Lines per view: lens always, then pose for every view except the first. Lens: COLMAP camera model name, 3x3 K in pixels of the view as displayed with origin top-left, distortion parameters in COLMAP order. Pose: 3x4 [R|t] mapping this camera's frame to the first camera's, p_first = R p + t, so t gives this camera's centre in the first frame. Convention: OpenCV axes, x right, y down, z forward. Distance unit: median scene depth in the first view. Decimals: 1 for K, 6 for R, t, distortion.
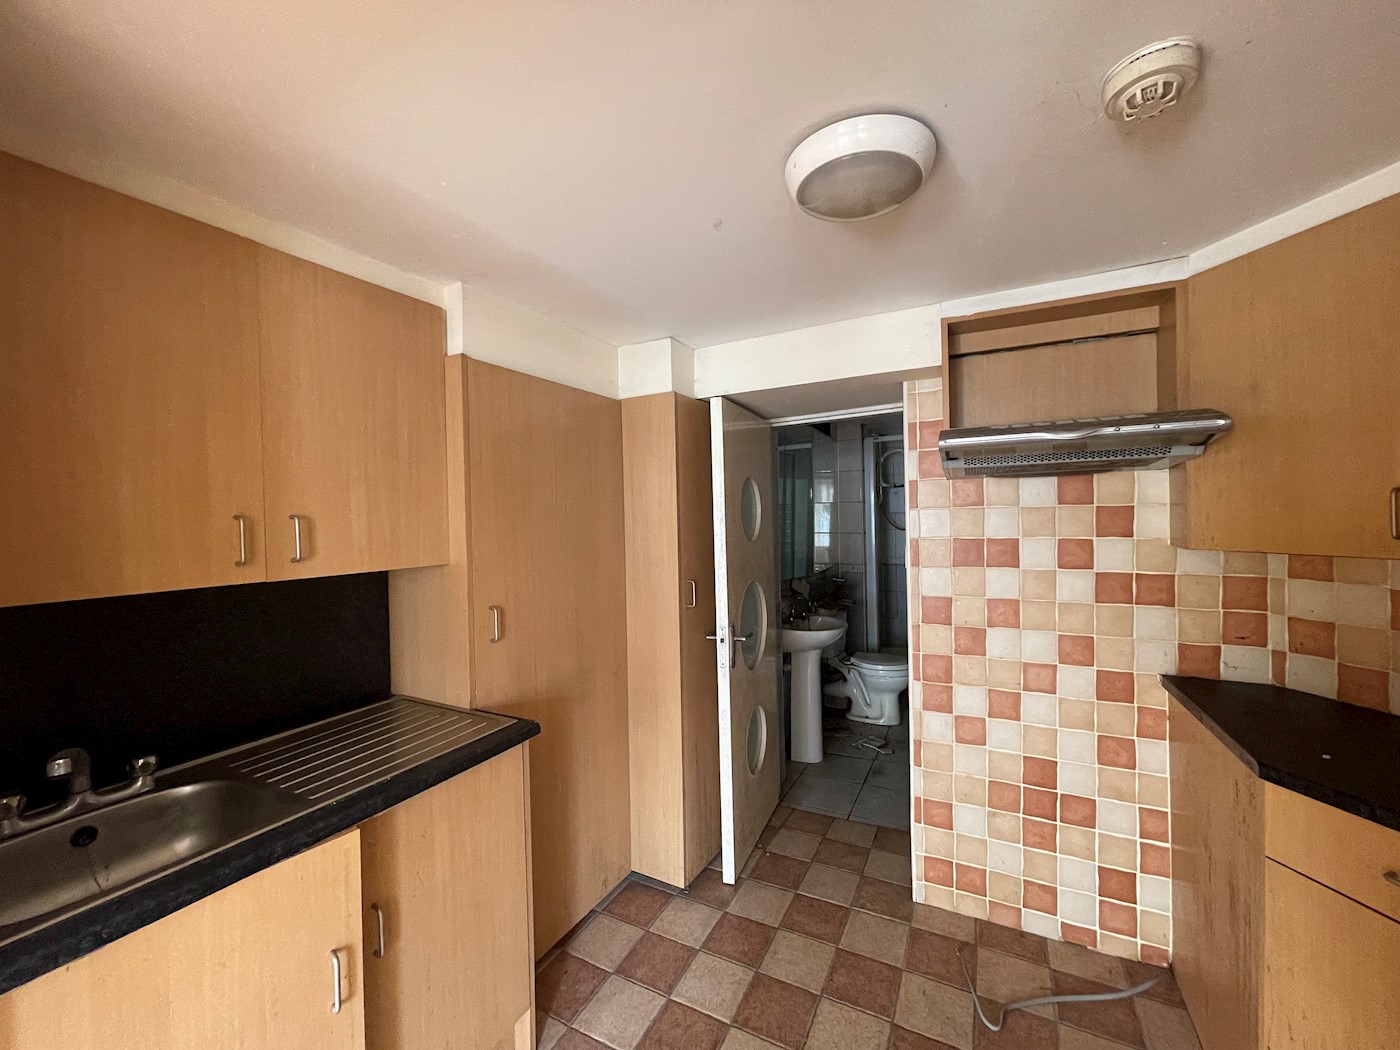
lens RADIAL K [[563.2, 0, 700.0], [0, 563.2, 525.0], [0, 0, 1]] dist [-0.000034, 0.000692]
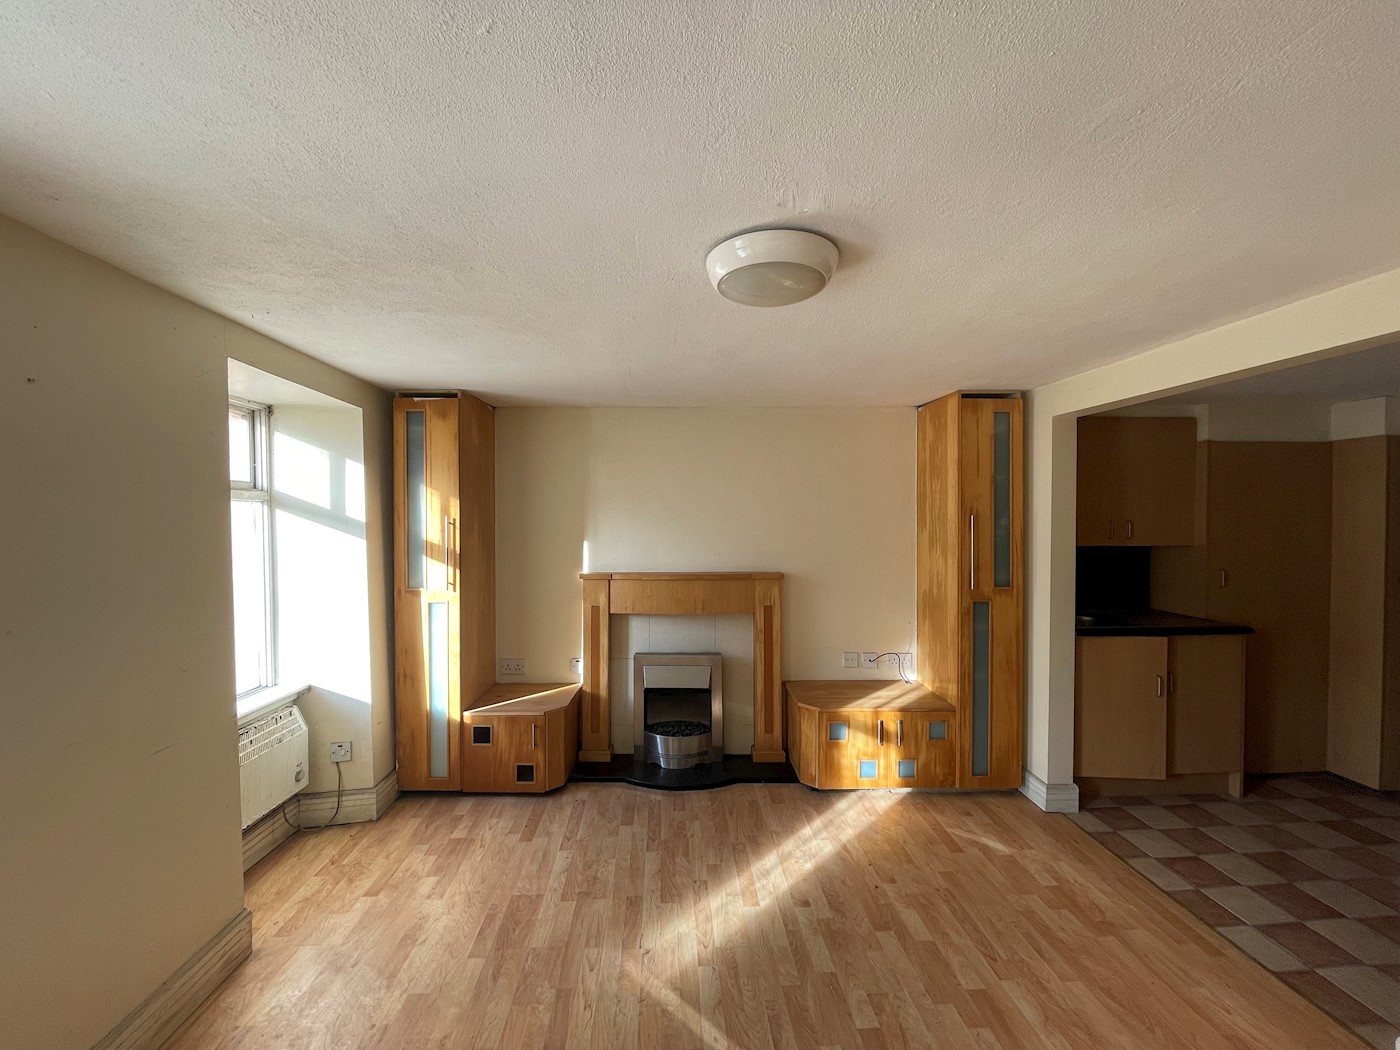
lens RADIAL K [[563.2, 0, 700.0], [0, 563.2, 525.0], [0, 0, 1]] dist [-0.000034, 0.000692]
pose [[0.509553, 0.029982, -0.859917, 0.331915], [-0.023531, 0.999505, 0.020905, -0.000783], [0.860117, 0.009583, 0.510006, -1.340249]]
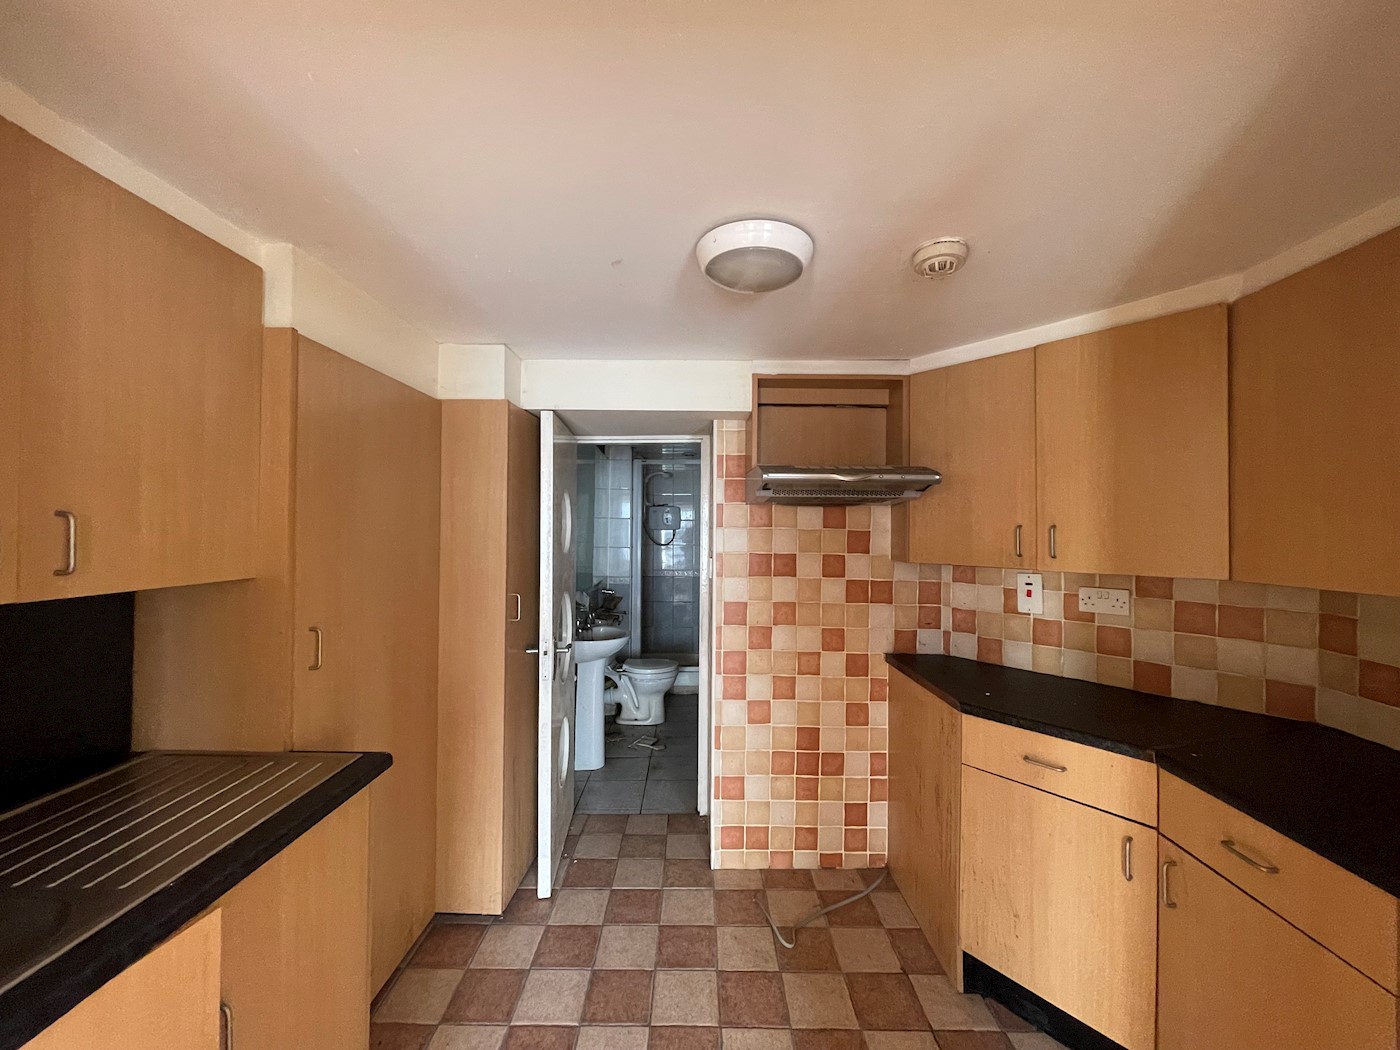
lens RADIAL K [[563.2, 0, 700.0], [0, 563.2, 525.0], [0, 0, 1]] dist [-0.000034, 0.000692]
pose [[0.886243, 0.034408, 0.461942, -0.222092], [-0.023324, 0.999287, -0.029686, 0.001577], [-0.462634, 0.015535, 0.886413, -0.022134]]
